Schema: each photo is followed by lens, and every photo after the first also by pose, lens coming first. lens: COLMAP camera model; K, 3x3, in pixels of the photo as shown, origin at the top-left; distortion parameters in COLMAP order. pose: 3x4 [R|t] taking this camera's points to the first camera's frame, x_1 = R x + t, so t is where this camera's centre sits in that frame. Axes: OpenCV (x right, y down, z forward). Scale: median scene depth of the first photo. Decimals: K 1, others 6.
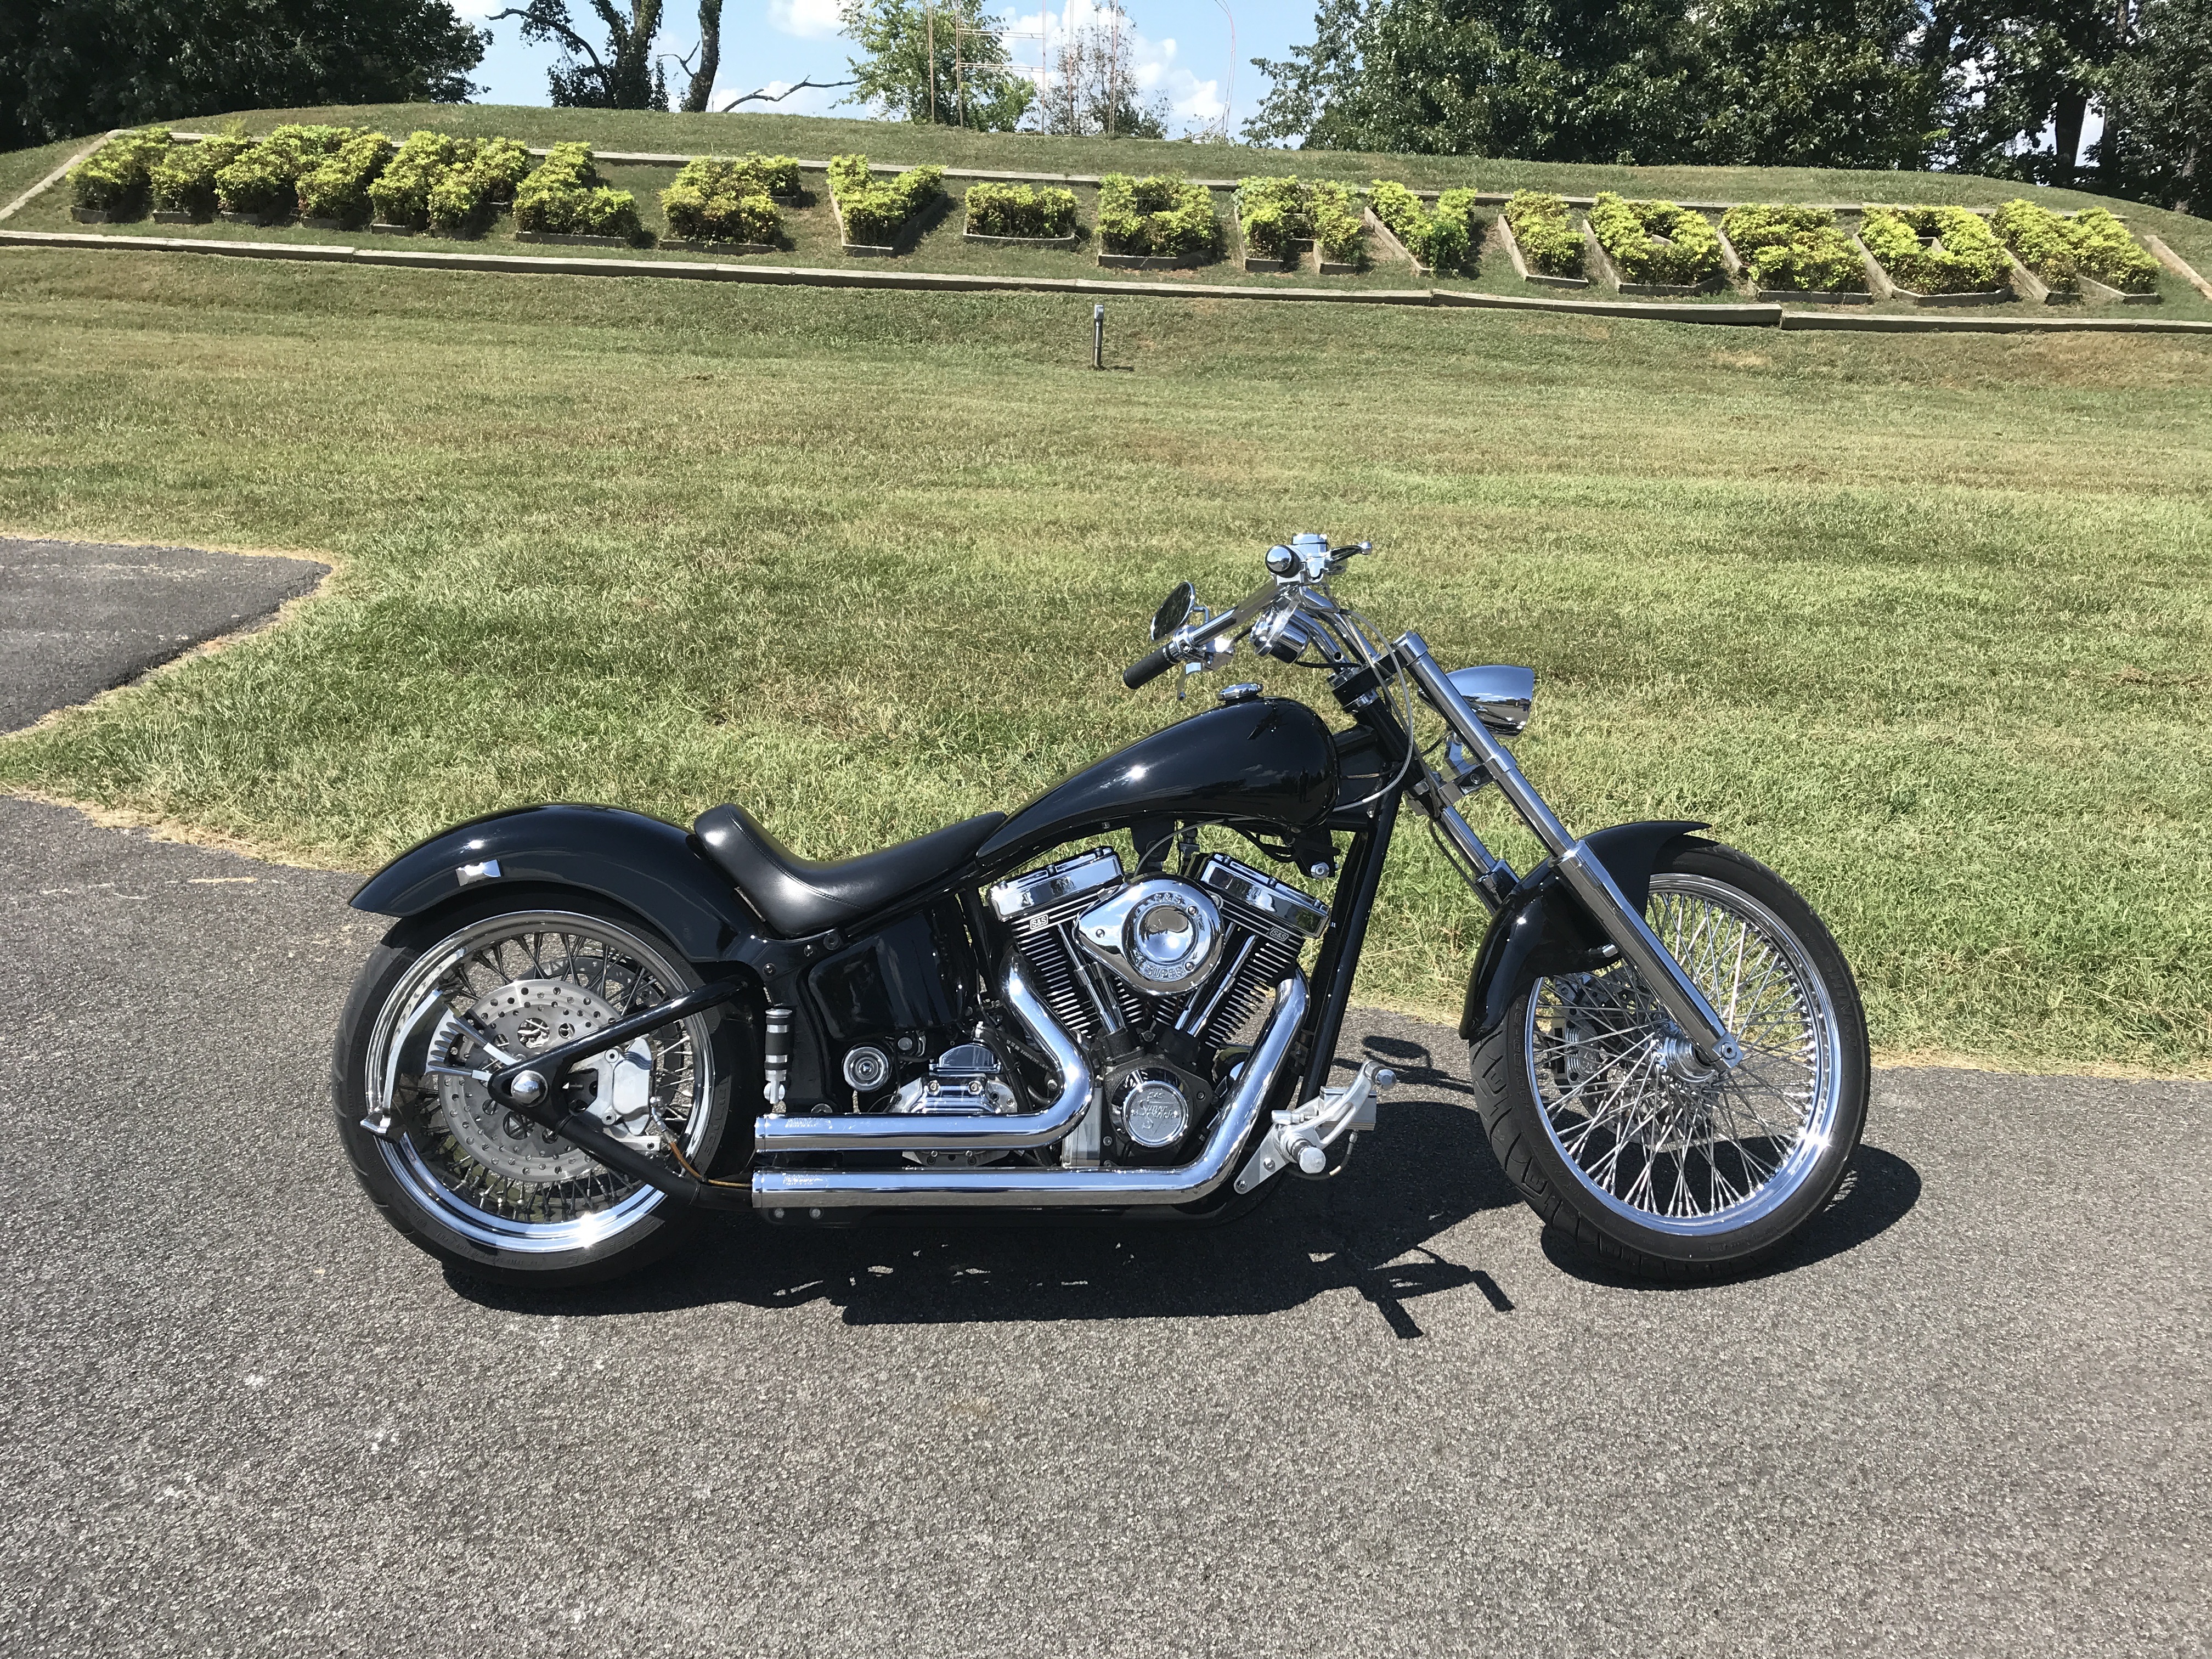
lens RADIAL K [[1815.3, 0, 1099.3], [0, 1815.3, 821.1], [0, 0, 1]] dist [0.011576, 0.013084]
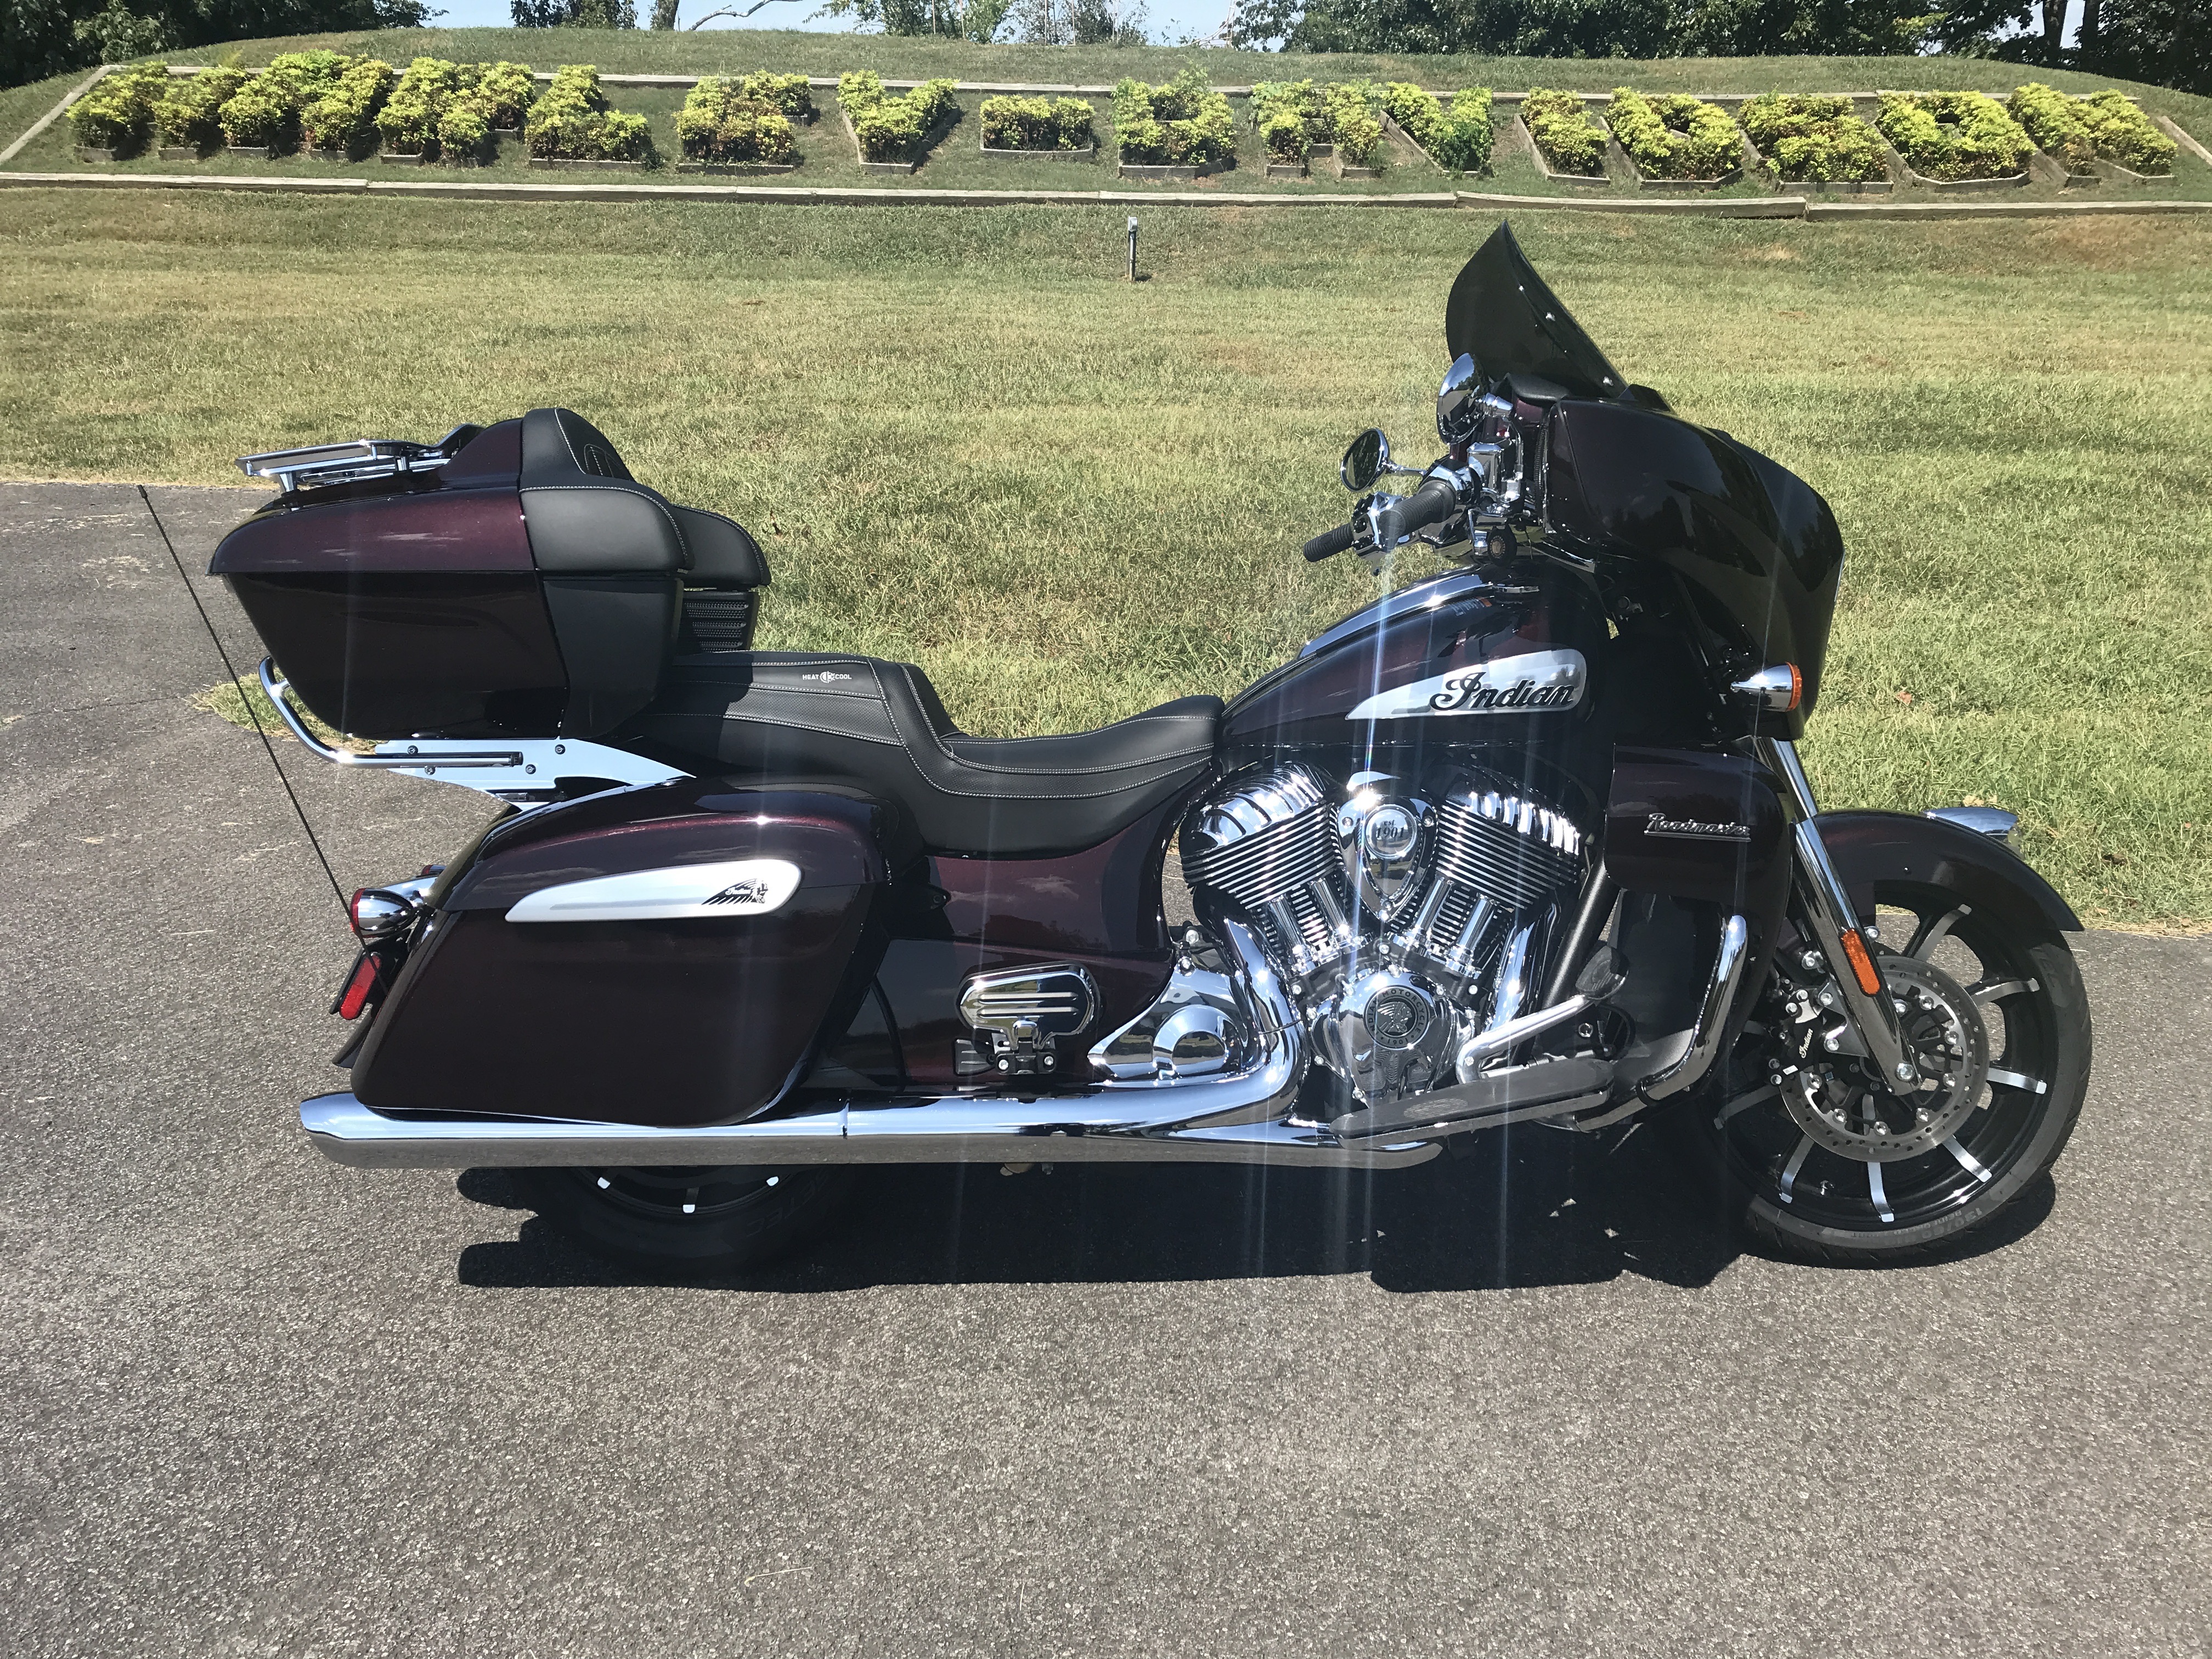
lens RADIAL K [[1815.3, 0, 1091.3], [0, 1815.3, 811.6], [0, 0, 1]] dist [0.011576, 0.013084]
pose [[0.999335, -0.033470, 0.014460, -0.298117], [0.032871, 0.998664, 0.039875, 0.004434], [-0.015775, -0.039373, 0.999100, -0.045066]]
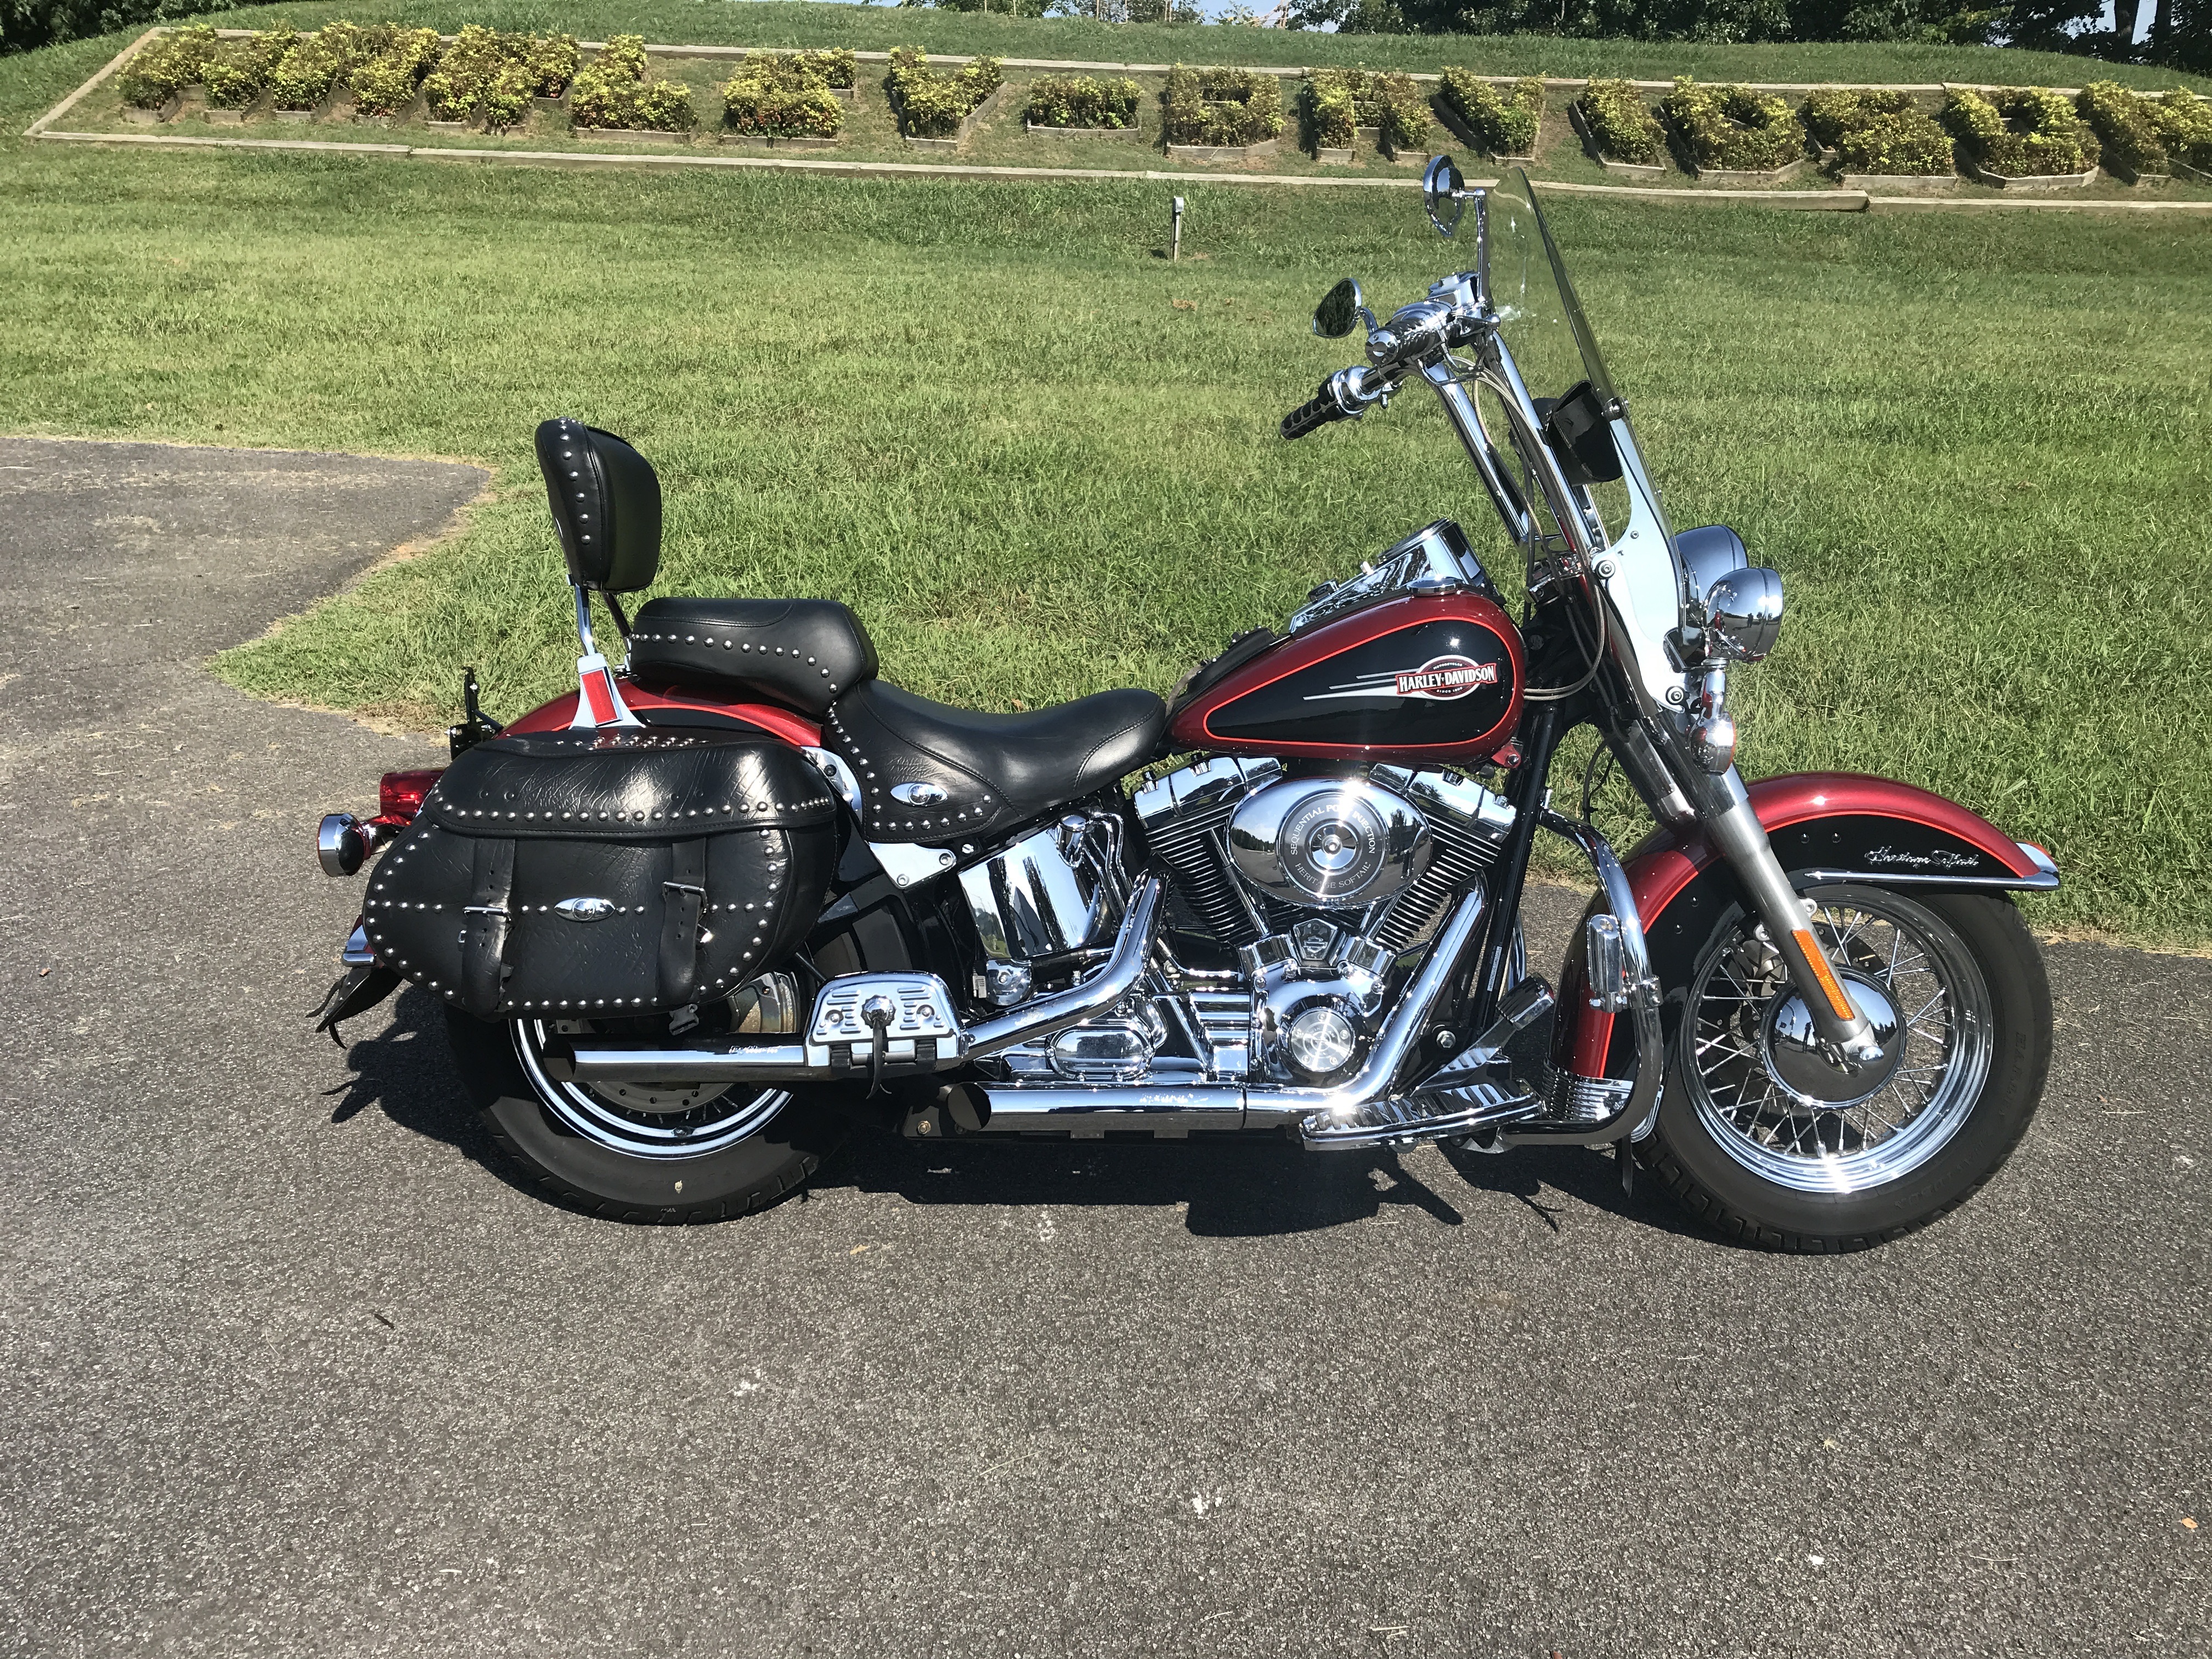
lens RADIAL K [[1815.3, 0, 1094.0], [0, 1815.3, 810.3], [0, 0, 1]] dist [0.011576, 0.013084]
pose [[0.999960, -0.007753, -0.004546, -0.271777], [0.007957, 0.998870, 0.046855, 0.003741], [0.004178, -0.046889, 0.998891, 0.011067]]
